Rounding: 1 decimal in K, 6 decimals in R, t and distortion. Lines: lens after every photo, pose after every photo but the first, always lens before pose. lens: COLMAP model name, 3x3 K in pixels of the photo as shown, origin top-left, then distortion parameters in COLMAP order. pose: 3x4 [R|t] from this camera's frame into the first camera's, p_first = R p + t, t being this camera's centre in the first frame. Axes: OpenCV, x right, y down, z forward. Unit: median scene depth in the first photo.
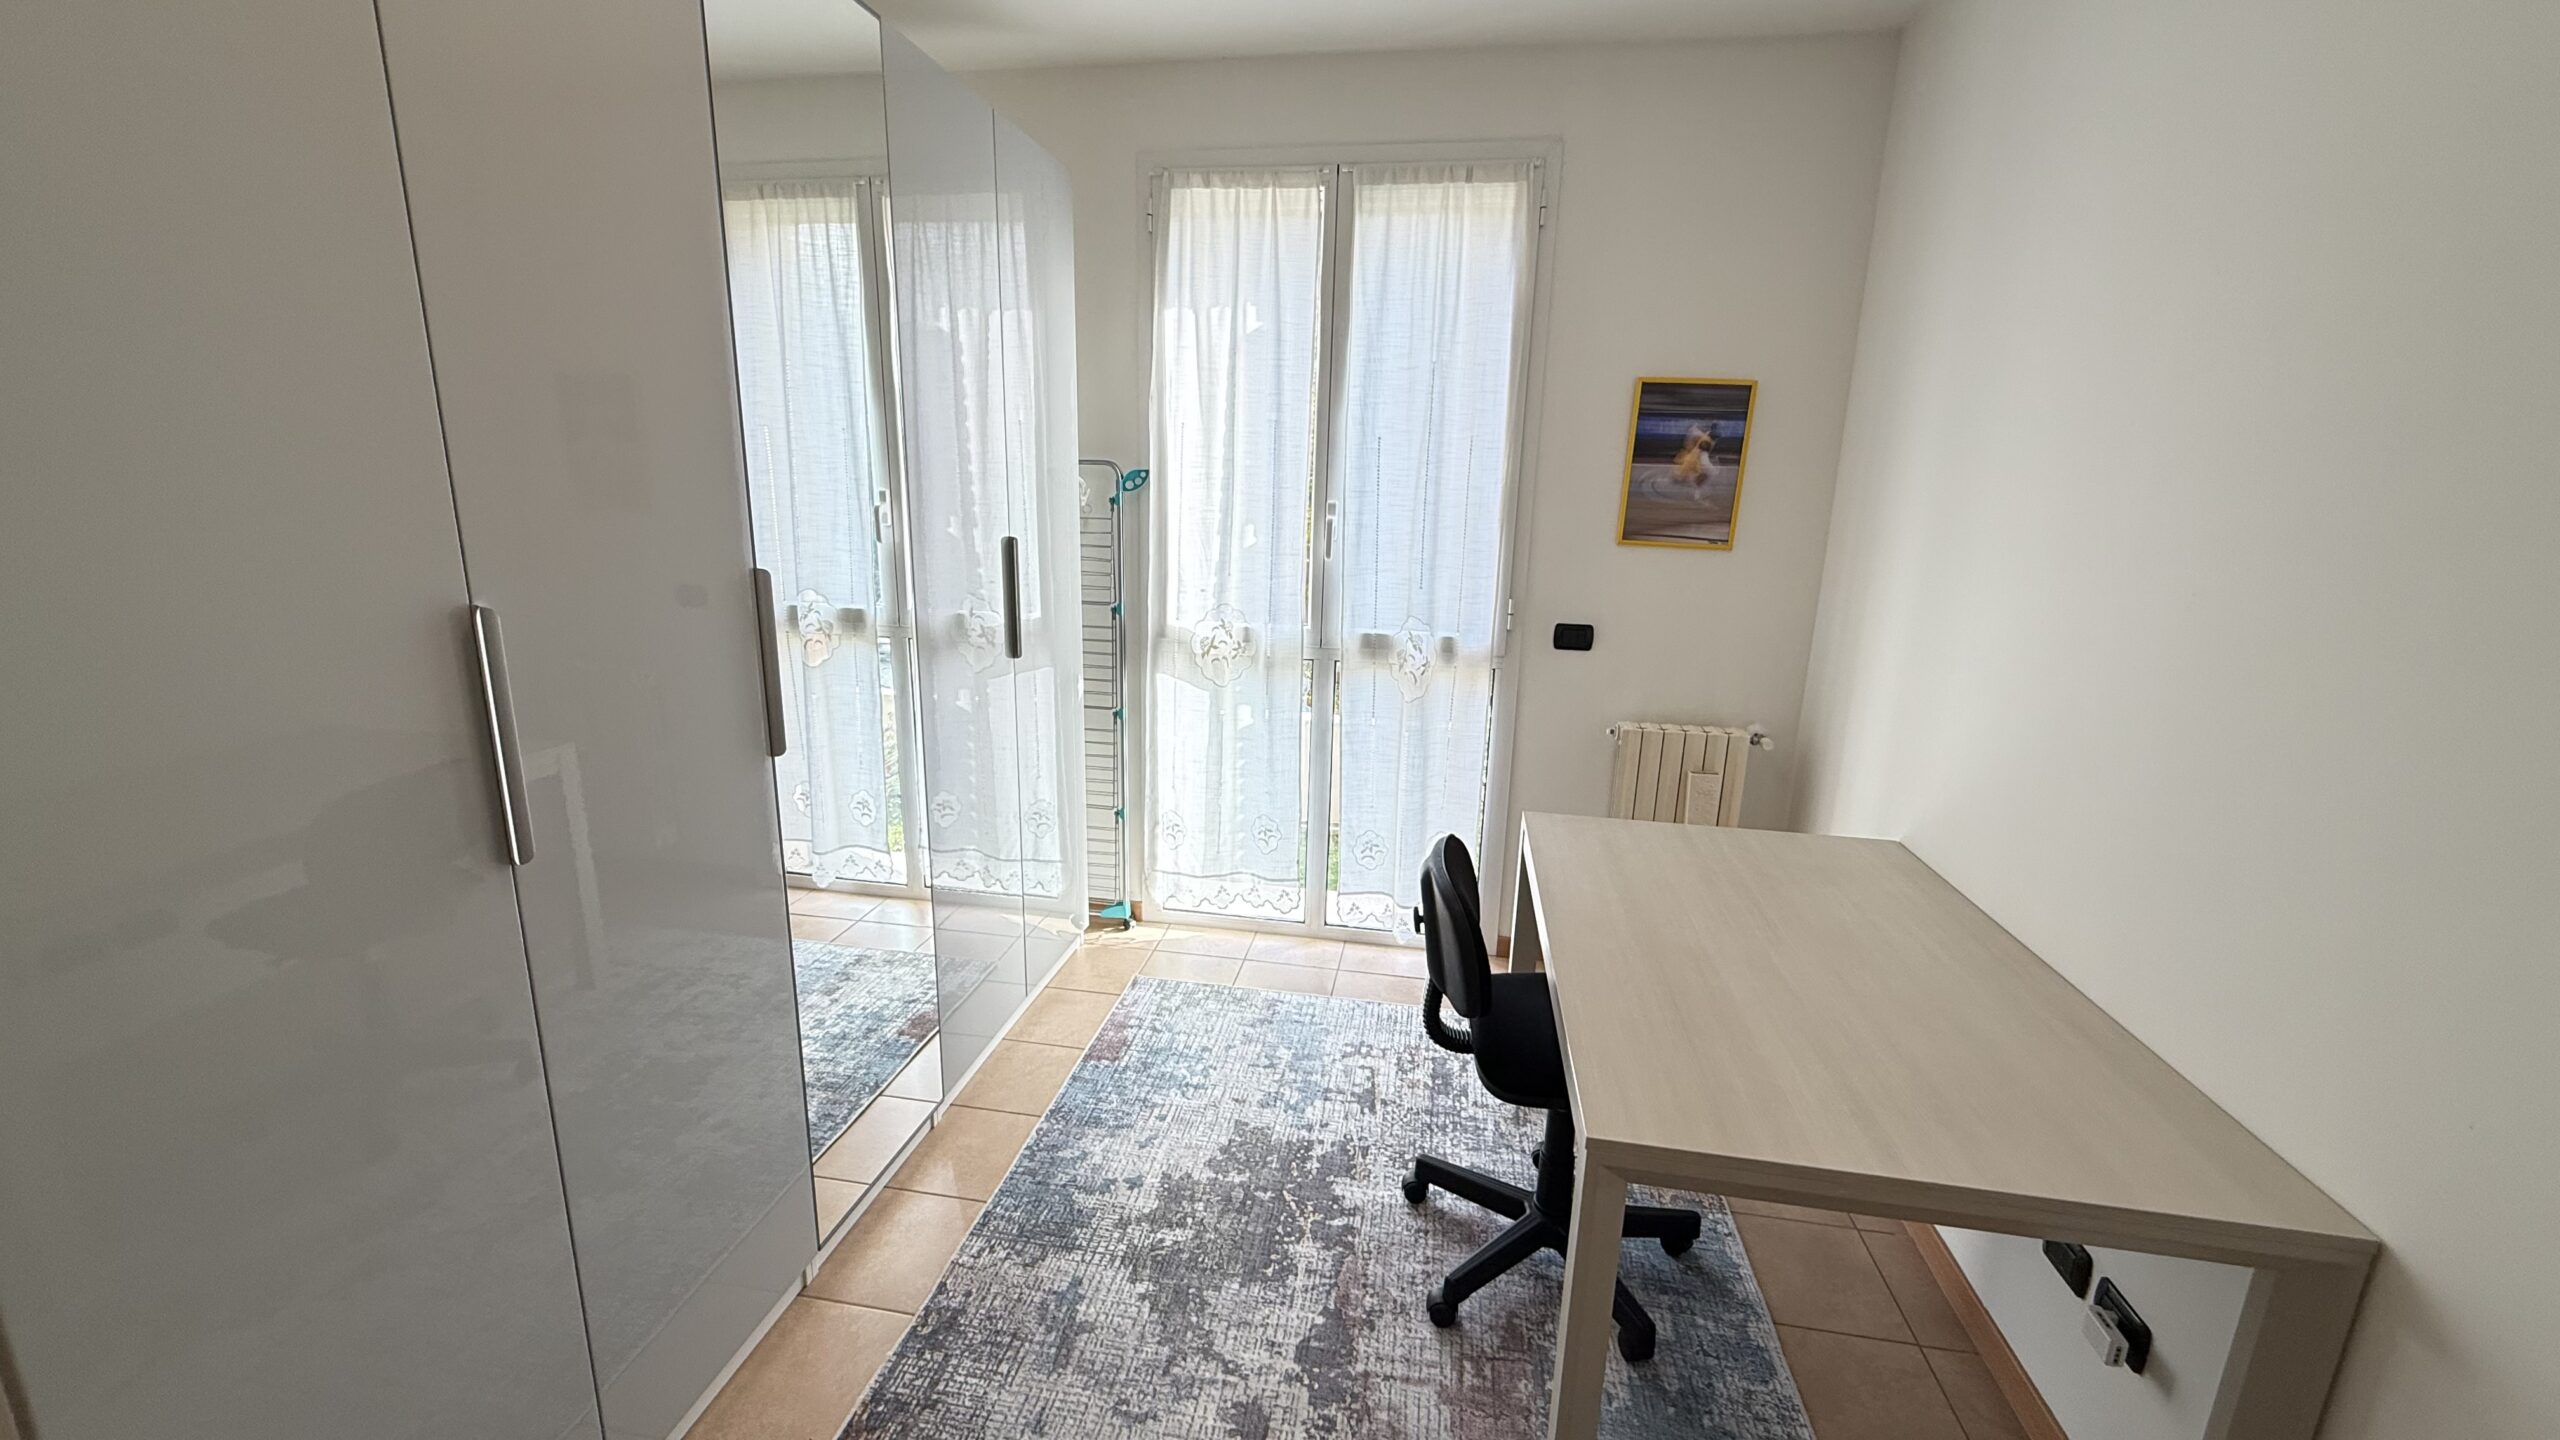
lens RADIAL K [[1019.2, 0, 1273.4], [0, 1019.2, 718.7], [0, 0, 1]] dist [-0.000566, -0.000102]
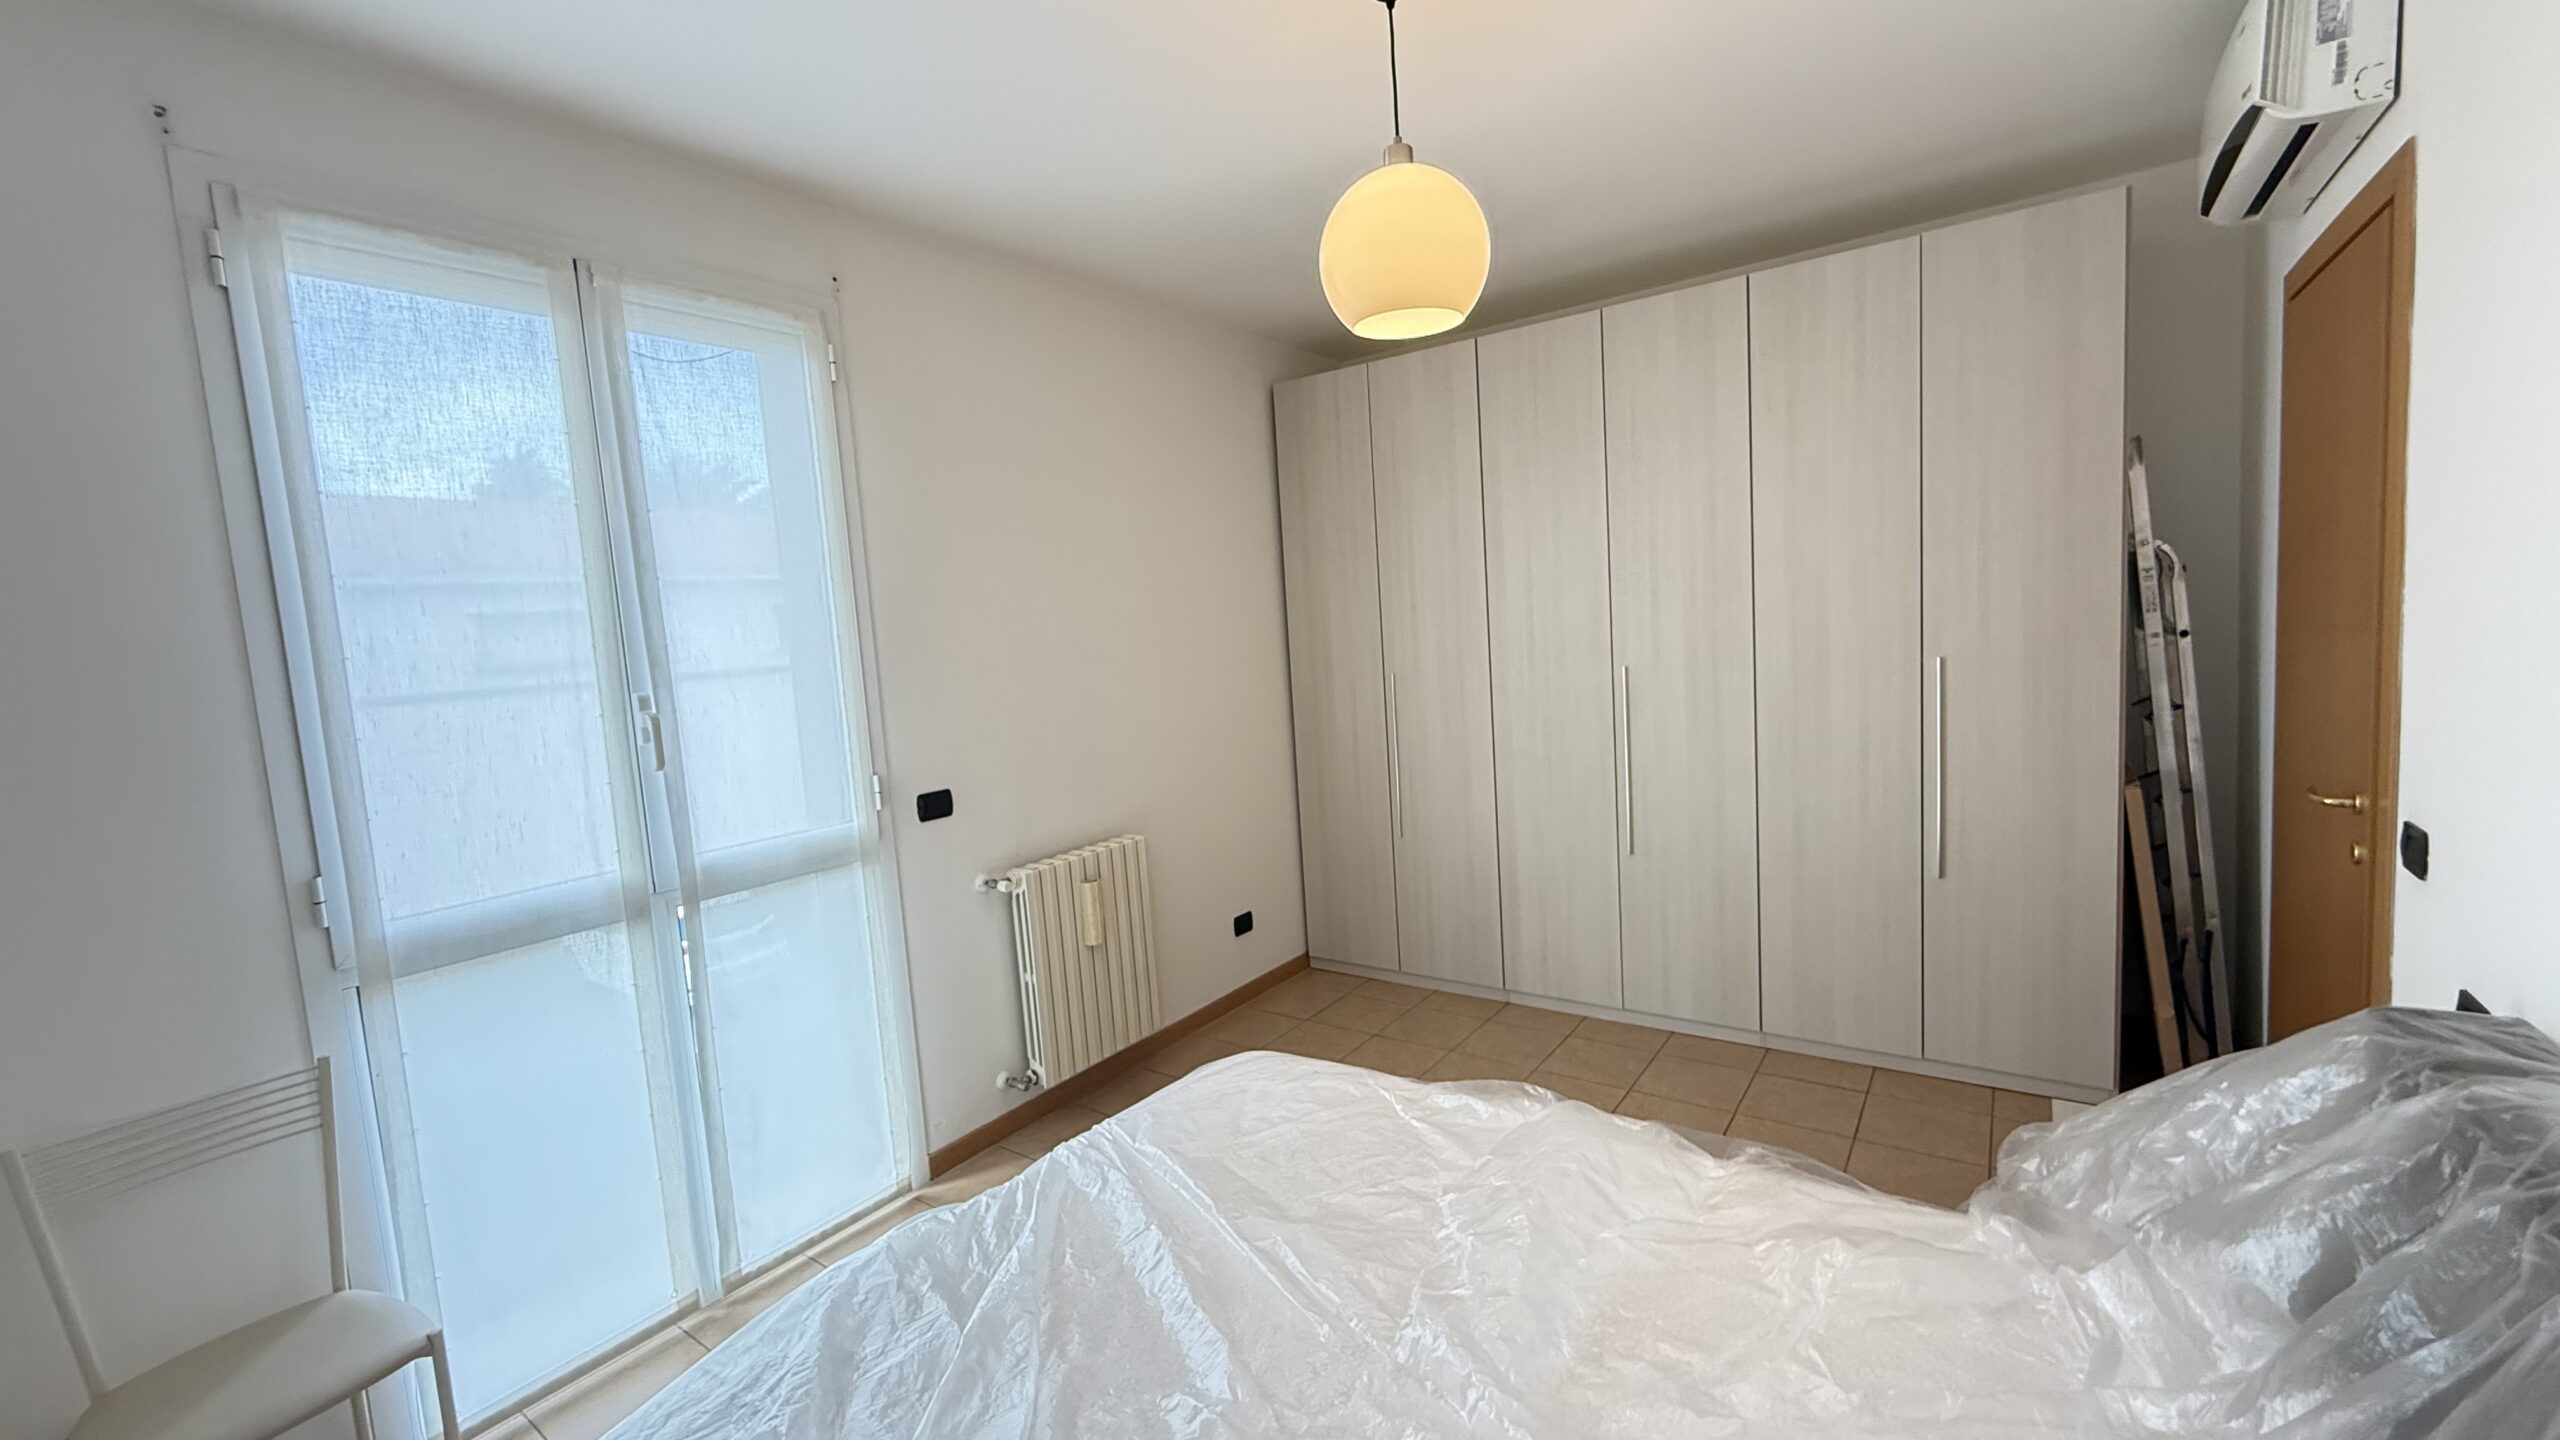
lens RADIAL K [[1019.2, 0, 1286.0], [0, 1019.2, 715.3], [0, 0, 1]] dist [-0.000566, -0.000102]
pose [[0.428417, -0.135563, 0.893354, -0.421935], [0.285248, 0.958415, 0.008642, -0.081448], [-0.857375, 0.251126, 0.449270, 0.305331]]
